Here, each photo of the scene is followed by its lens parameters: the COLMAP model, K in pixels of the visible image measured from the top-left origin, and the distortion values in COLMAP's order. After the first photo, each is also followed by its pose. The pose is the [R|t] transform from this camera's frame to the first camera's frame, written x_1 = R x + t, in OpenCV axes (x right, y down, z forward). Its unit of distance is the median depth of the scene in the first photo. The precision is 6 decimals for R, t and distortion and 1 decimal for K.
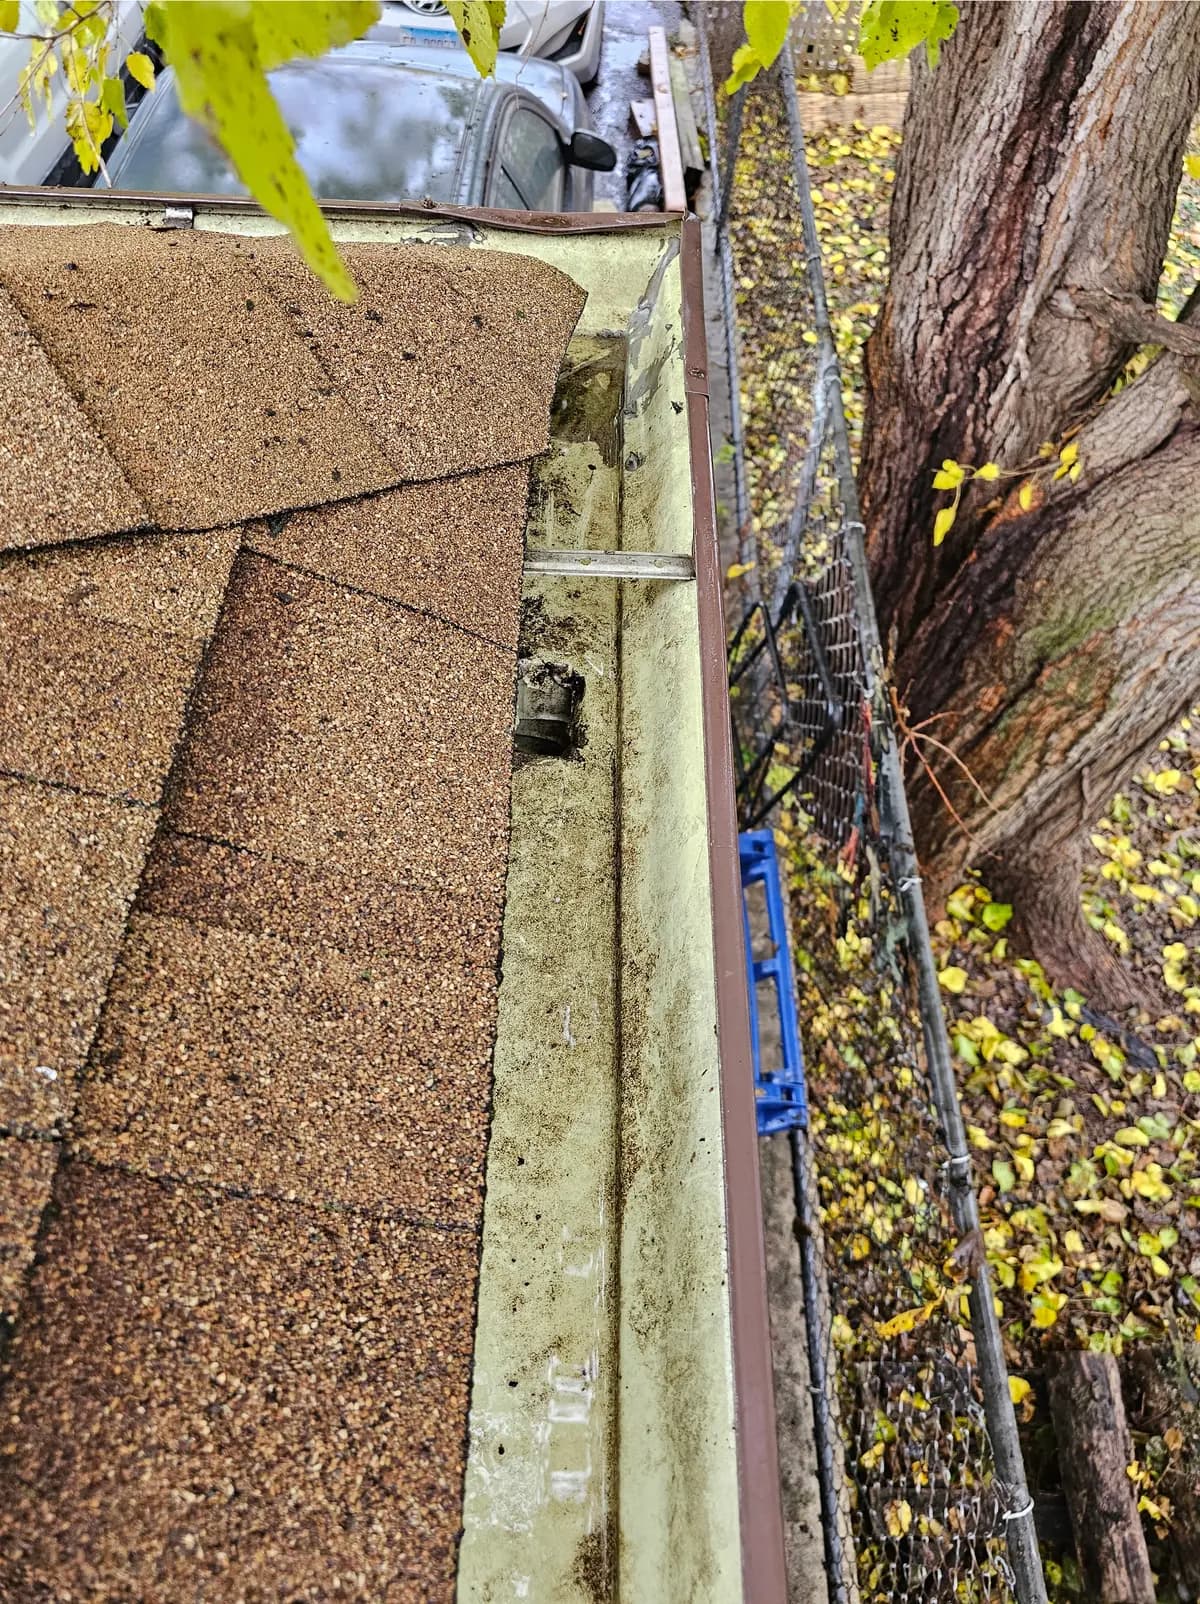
lens RADIAL K [[655.4, 0, 600.0], [0, 655.4, 802.0], [0, 0, 1]] dist [0.000179, 0.000222]
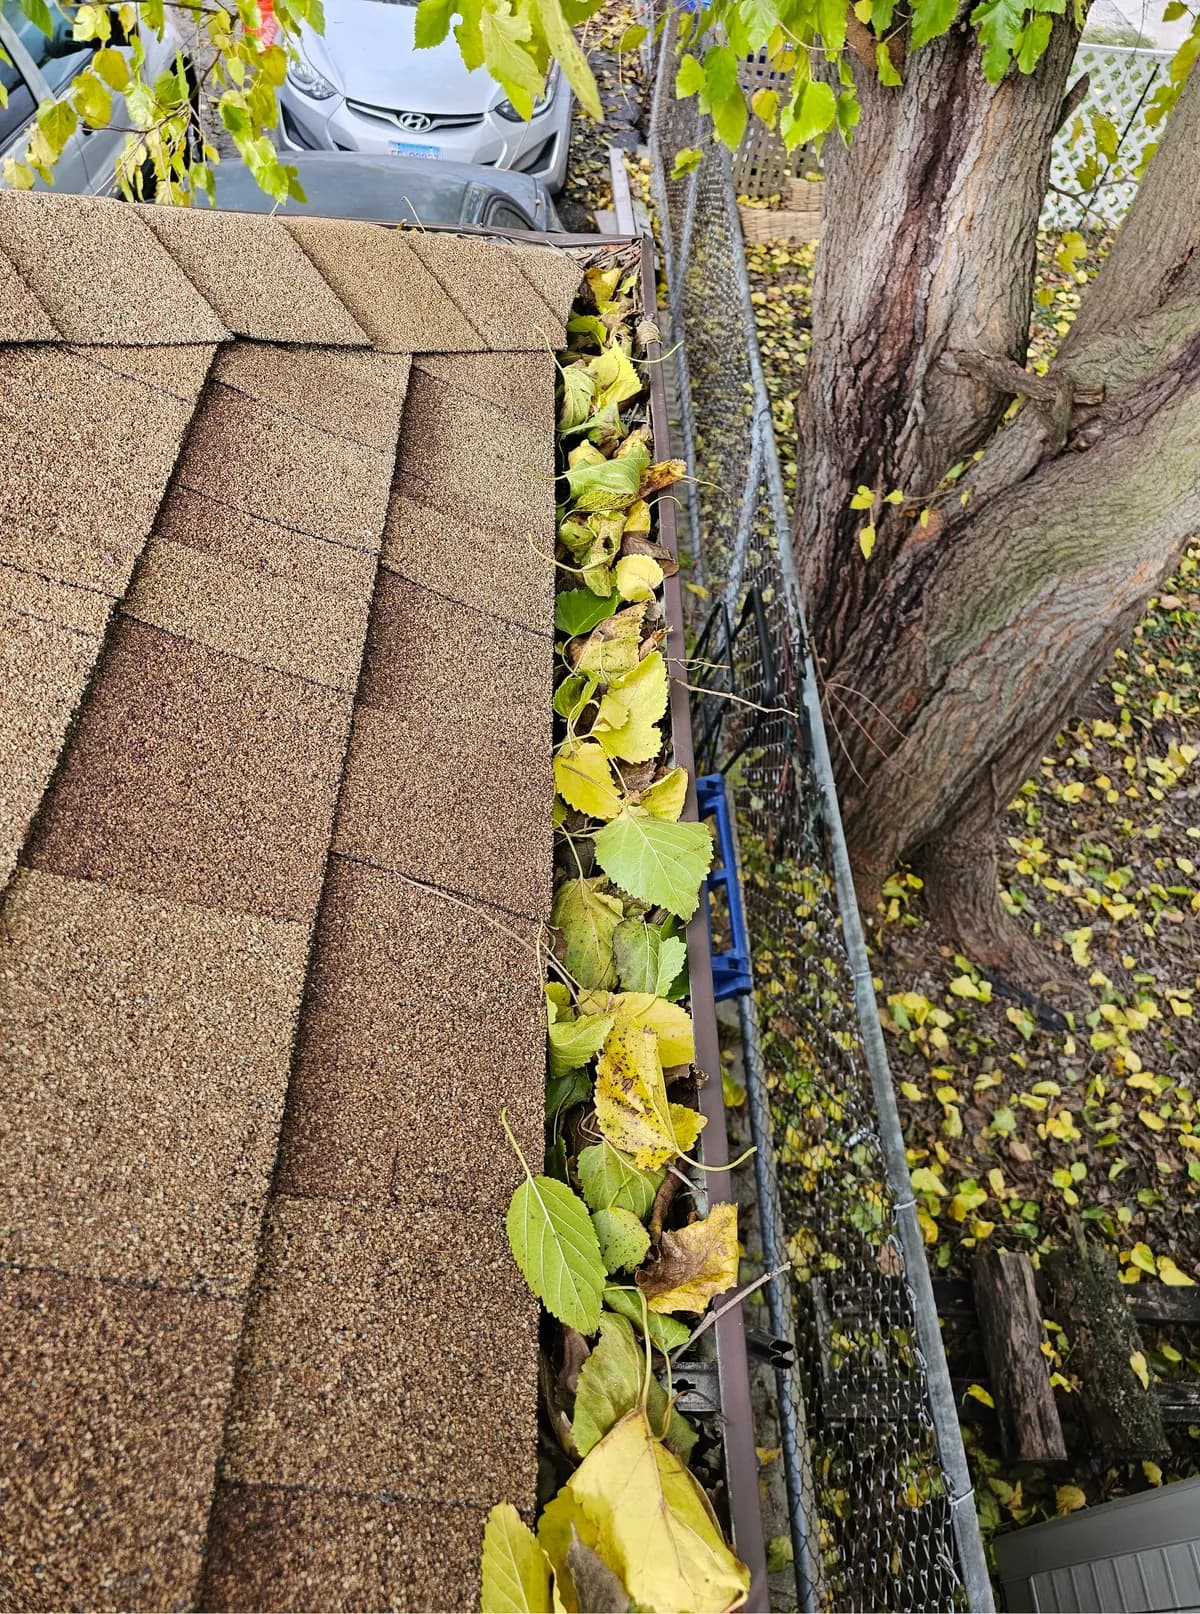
lens RADIAL K [[642.4, 0, 588.8], [0, 642.4, 855.8], [0, 0, 1]] dist [0.002967, -0.000220]
pose [[0.999465, -0.008144, 0.031678, -0.016978], [0.009394, 0.999175, -0.039506, 0.174662], [-0.031331, 0.039782, 0.998717, -0.129265]]
